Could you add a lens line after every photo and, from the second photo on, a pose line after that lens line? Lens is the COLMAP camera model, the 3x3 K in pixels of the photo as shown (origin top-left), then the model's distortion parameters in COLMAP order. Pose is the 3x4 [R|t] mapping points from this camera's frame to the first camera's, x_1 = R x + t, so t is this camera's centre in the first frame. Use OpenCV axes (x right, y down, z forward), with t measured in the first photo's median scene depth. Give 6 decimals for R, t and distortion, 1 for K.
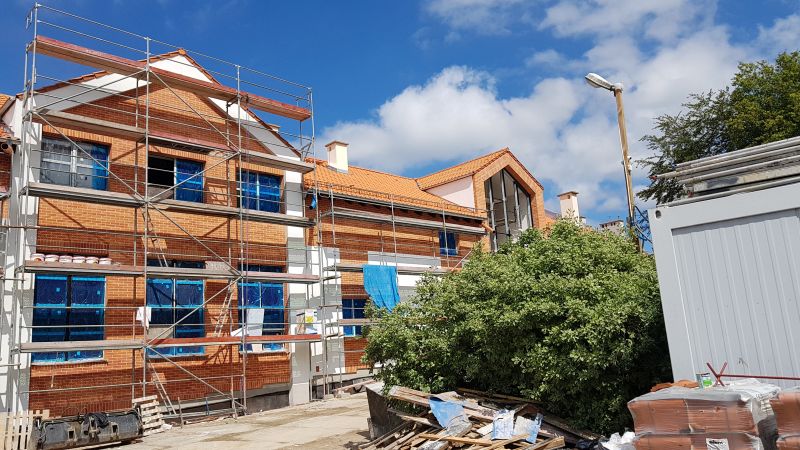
lens RADIAL K [[657.8, 0, 400.0], [0, 657.8, 225.0], [0, 0, 1]] dist [-0.030085, -0.005192]
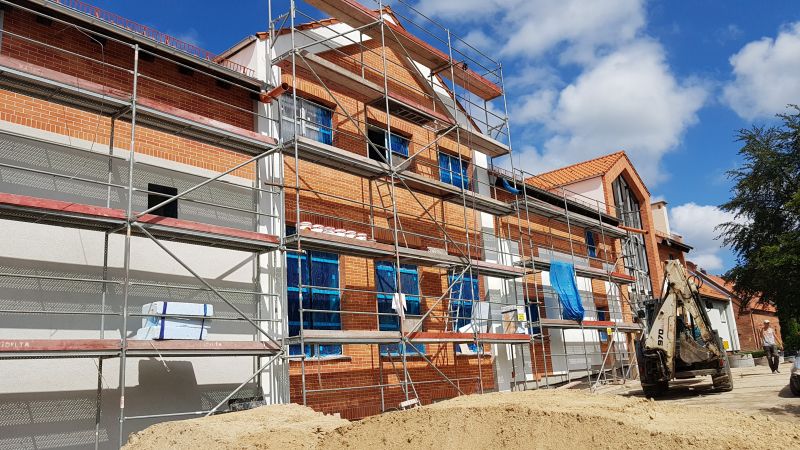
lens RADIAL K [[657.8, 0, 400.0], [0, 657.8, 225.0], [0, 0, 1]] dist [-0.030085, -0.005192]
pose [[0.995769, 0.021329, 0.089377, -0.411072], [-0.017456, 0.998884, -0.043897, 0.066070], [-0.090214, 0.042151, 0.995030, 0.138788]]
